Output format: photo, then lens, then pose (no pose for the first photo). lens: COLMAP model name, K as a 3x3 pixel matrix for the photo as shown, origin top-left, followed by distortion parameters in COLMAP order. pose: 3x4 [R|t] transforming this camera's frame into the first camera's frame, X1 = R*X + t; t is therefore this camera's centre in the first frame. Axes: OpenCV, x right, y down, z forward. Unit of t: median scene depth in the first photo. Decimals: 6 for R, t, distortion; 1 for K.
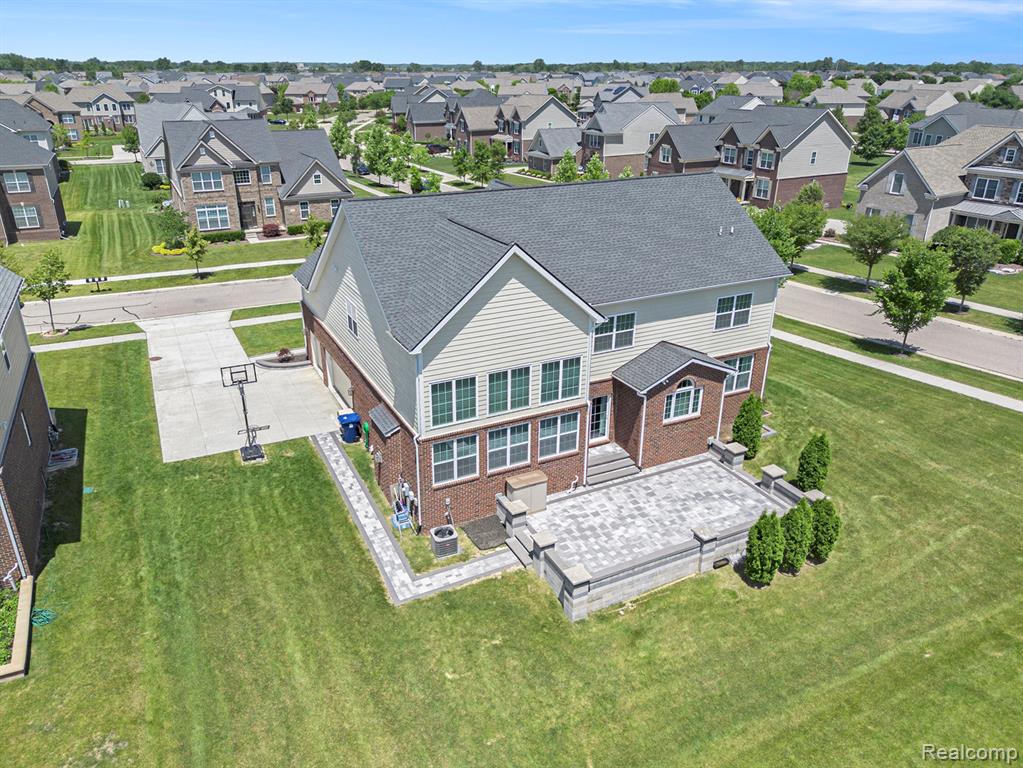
lens RADIAL K [[738.3, 0, 511.5], [0, 738.3, 384.0], [0, 0, 1]] dist [0.029578, -0.005852]
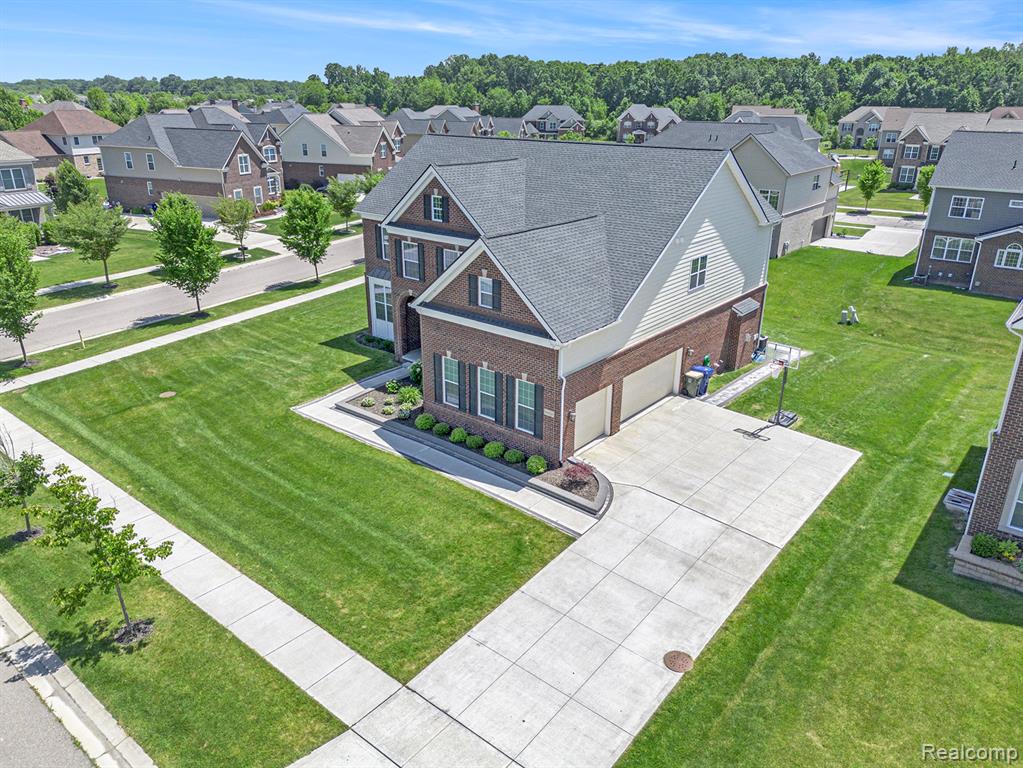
lens RADIAL K [[738.3, 0, 511.5], [0, 738.3, 384.0], [0, 0, 1]] dist [0.029578, -0.005852]
pose [[-0.400654, -0.345603, 0.848549, -0.958055], [0.360687, 0.791856, 0.492817, -0.519700], [-0.842248, 0.503510, -0.192606, 1.383084]]
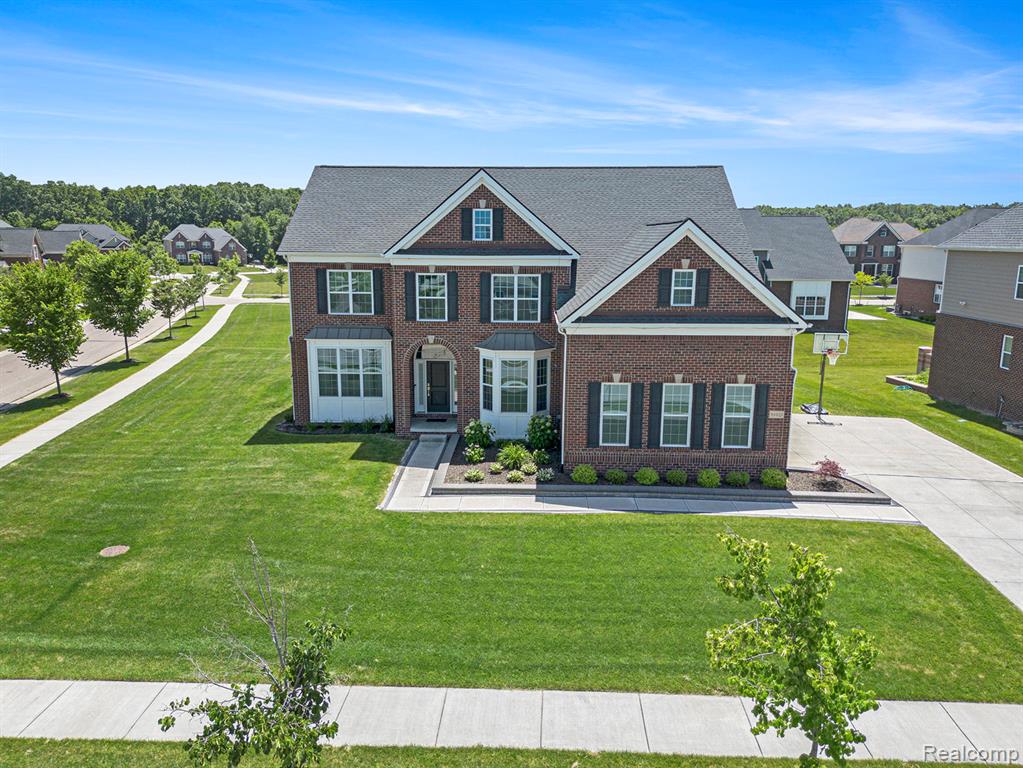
lens RADIAL K [[738.3, 0, 511.5], [0, 738.3, 384.0], [0, 0, 1]] dist [0.029578, -0.005852]
pose [[-0.876528, -0.106020, 0.469530, -0.409218], [0.184714, 0.826679, 0.531491, -0.528373], [-0.444499, 0.552596, -0.705024, 1.803042]]
